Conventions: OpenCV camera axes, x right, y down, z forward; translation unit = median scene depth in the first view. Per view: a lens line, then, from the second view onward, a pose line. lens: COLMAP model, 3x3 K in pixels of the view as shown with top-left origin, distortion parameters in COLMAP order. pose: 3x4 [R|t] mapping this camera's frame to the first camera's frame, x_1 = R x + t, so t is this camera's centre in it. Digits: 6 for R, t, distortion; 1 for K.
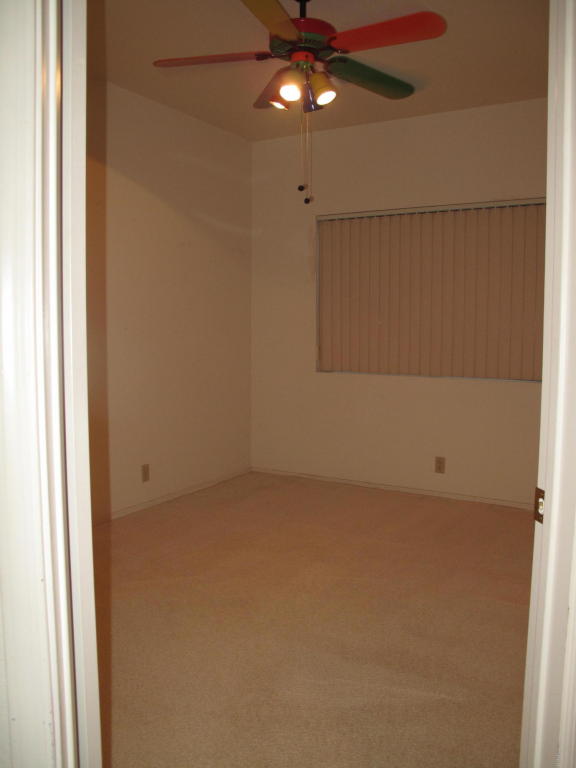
lens RADIAL K [[676.4, 0, 288.0], [0, 676.4, 384.0], [0, 0, 1]] dist [-0.091517, 0.003134]
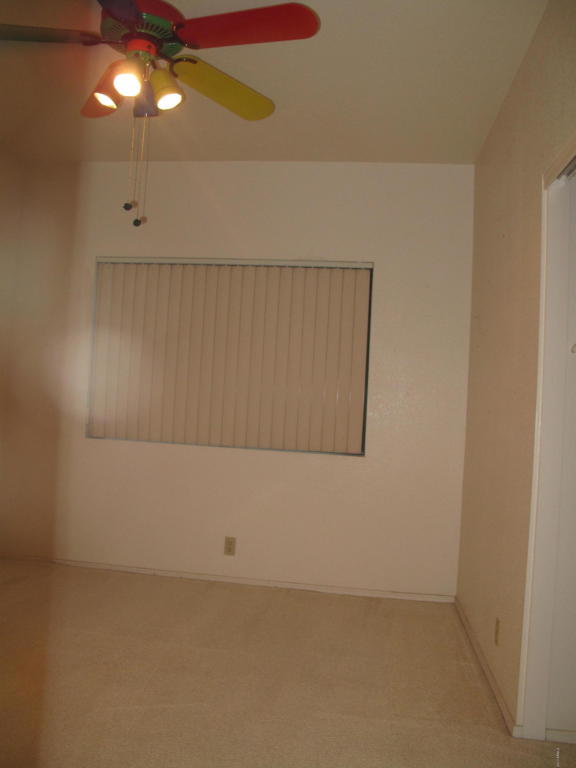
lens RADIAL K [[676.4, 0, 288.0], [0, 676.4, 384.0], [0, 0, 1]] dist [-0.091517, 0.003134]
pose [[0.918764, 0.051602, 0.391421, -0.105362], [-0.013833, 0.995020, -0.098708, -0.010124], [-0.394565, 0.085275, 0.914903, 0.230407]]
